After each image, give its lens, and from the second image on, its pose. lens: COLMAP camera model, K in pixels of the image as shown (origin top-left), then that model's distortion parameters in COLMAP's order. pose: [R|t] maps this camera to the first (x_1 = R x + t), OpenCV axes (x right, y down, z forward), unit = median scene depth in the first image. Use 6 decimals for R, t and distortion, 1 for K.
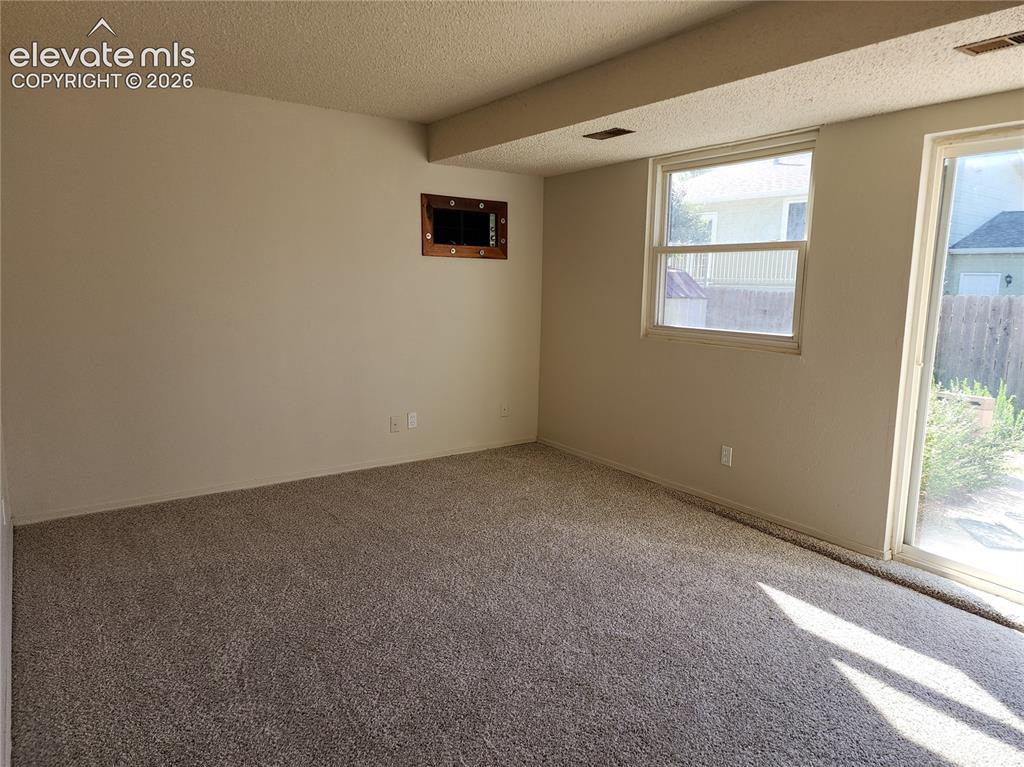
lens RADIAL K [[692.8, 0, 507.4], [0, 692.8, 383.8], [0, 0, 1]] dist [0.046480, -0.035935]
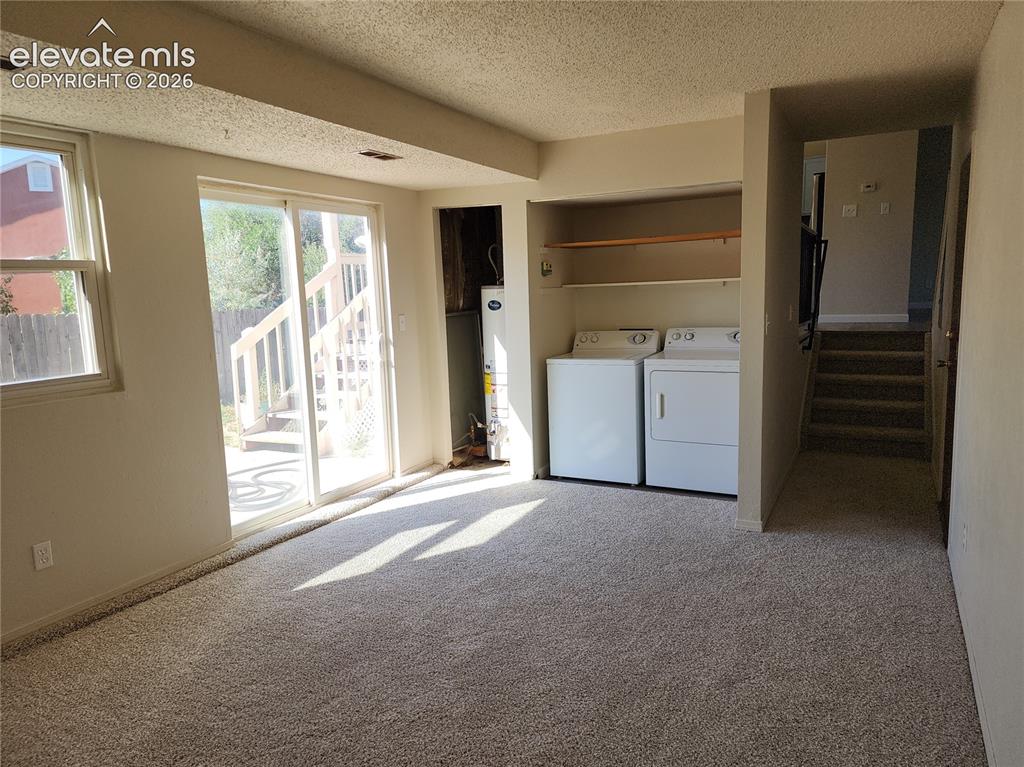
lens RADIAL K [[692.8, 0, 507.8], [0, 692.8, 385.5], [0, 0, 1]] dist [0.046480, -0.035935]
pose [[-0.471719, -0.121846, 0.873289, -0.675922], [0.162898, 0.961315, 0.222119, -0.191561], [-0.866571, 0.247035, -0.433623, 1.118504]]
